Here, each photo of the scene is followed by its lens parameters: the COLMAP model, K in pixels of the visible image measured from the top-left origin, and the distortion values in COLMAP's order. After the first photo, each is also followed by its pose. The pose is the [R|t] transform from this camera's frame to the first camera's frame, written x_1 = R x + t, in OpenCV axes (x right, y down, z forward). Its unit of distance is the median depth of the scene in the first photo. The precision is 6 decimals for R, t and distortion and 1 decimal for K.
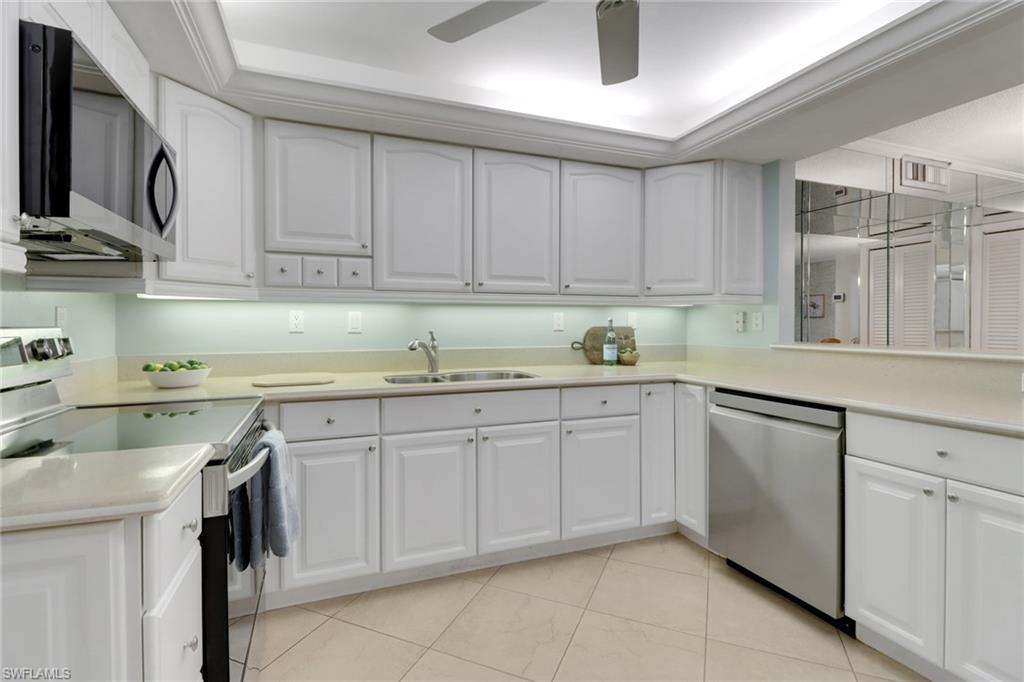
lens RADIAL K [[472.9, 0, 512.9], [0, 472.9, 328.8], [0, 0, 1]] dist [0.012098, -0.006696]
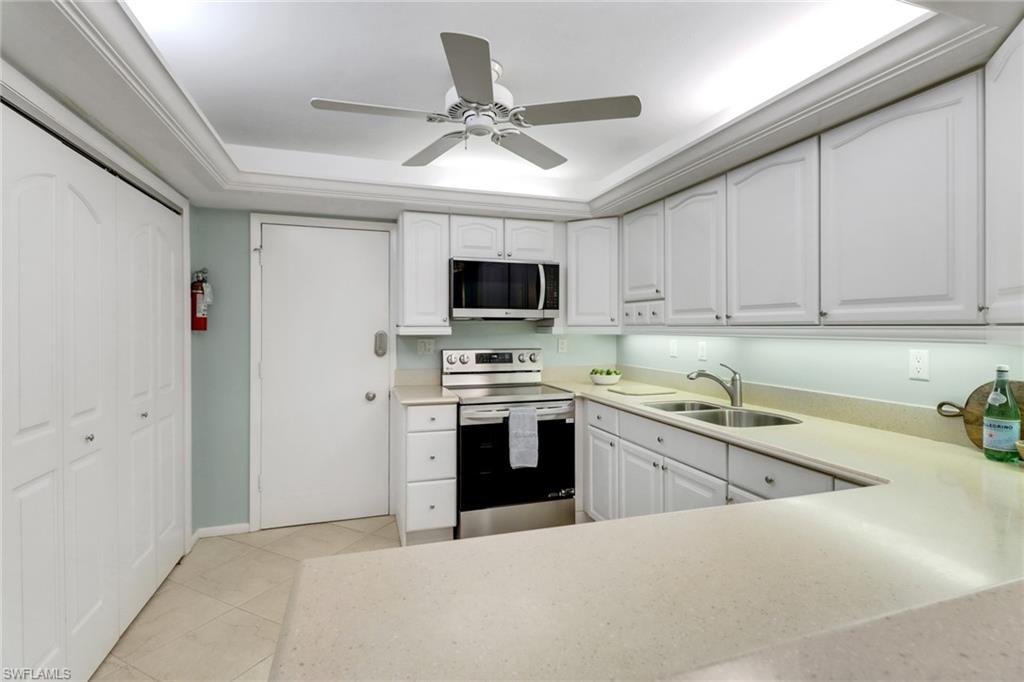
lens RADIAL K [[472.9, 0, 498.8], [0, 472.9, 330.7], [0, 0, 1]] dist [0.012098, -0.006696]
pose [[-0.054570, 0.006378, -0.998490, 0.845884], [-0.012037, 0.999903, 0.007045, -0.065153], [0.998437, 0.012403, -0.054488, 0.571593]]
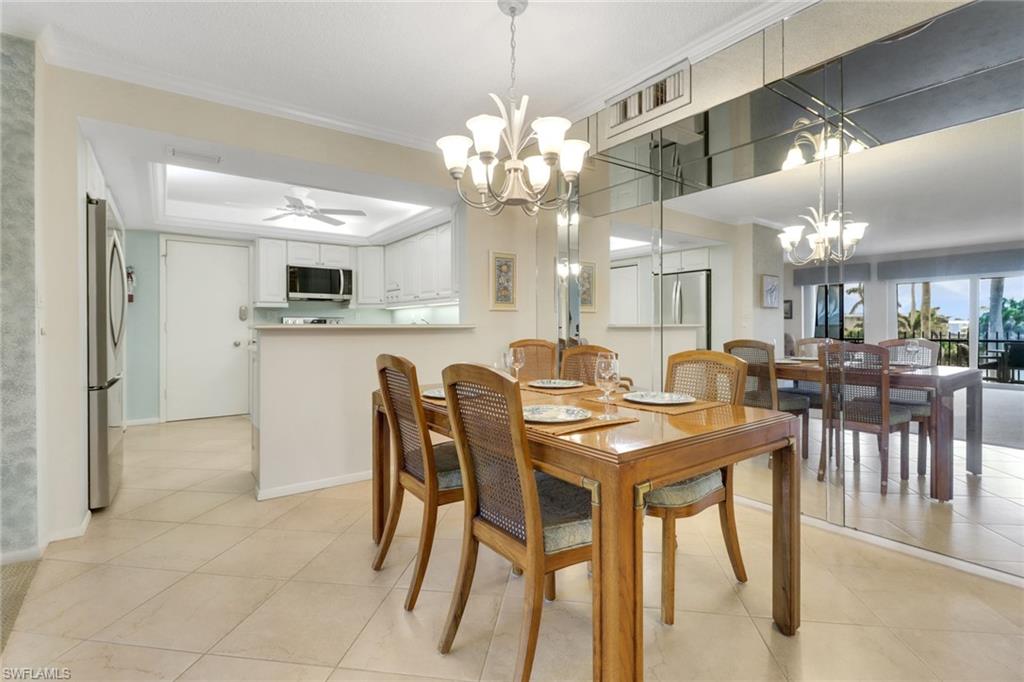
lens RADIAL K [[472.9, 0, 490.9], [0, 472.9, 333.5], [0, 0, 1]] dist [0.012098, -0.006696]
pose [[0.253653, 0.016553, -0.967154, 2.016185], [-0.010768, 0.999840, 0.014289, 0.037109], [0.967235, 0.006790, 0.253791, 0.737311]]
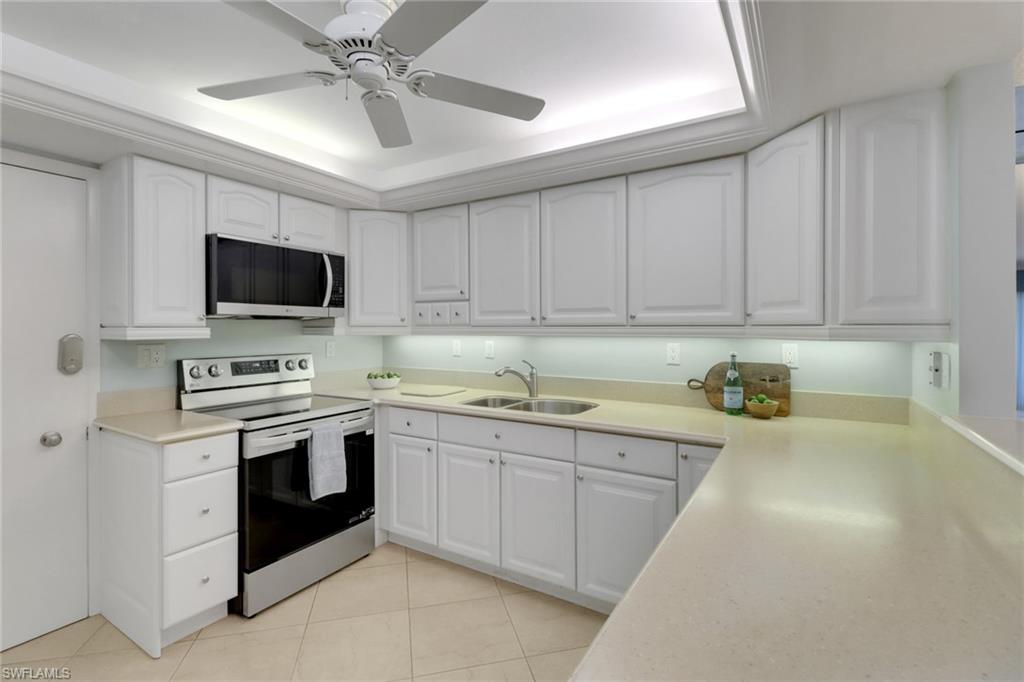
lens RADIAL K [[472.9, 0, 501.0], [0, 472.9, 330.0], [0, 0, 1]] dist [0.012098, -0.006696]
pose [[0.602856, 0.002405, -0.797846, 0.679044], [-0.007562, 0.999968, -0.002699, -0.061782], [0.797814, 0.007660, 0.602855, 0.275577]]
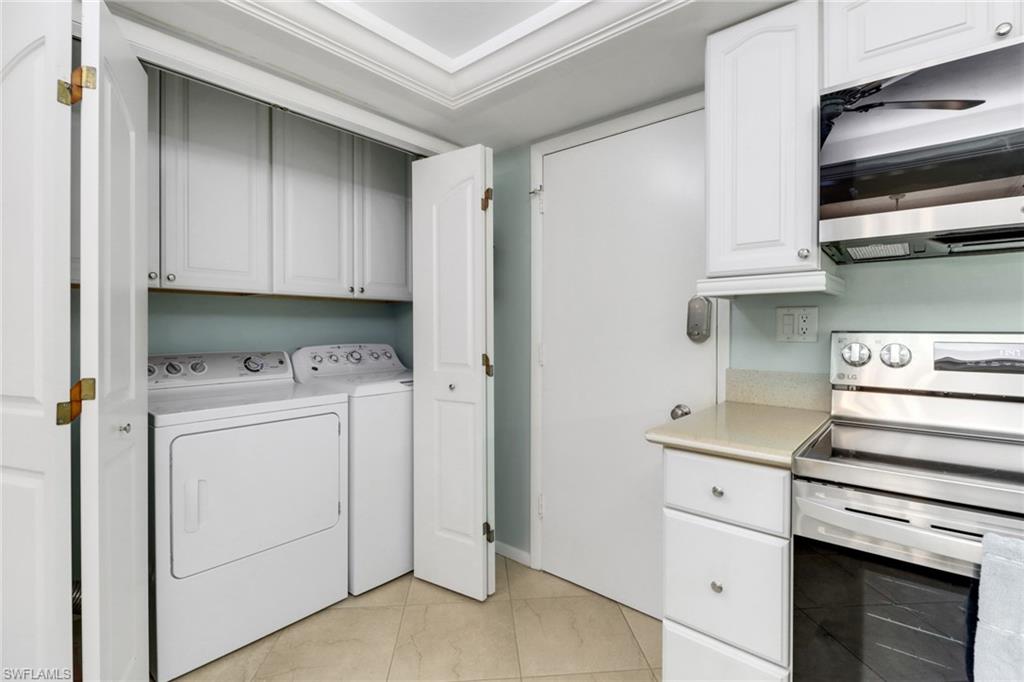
lens RADIAL K [[472.9, 0, 518.9], [0, 472.9, 330.6], [0, 0, 1]] dist [0.012098, -0.006696]
pose [[-0.870256, 0.007378, -0.492544, 0.138365], [-0.002320, 0.999815, 0.019075, -0.010695], [0.492594, 0.017743, -0.870079, 0.655953]]
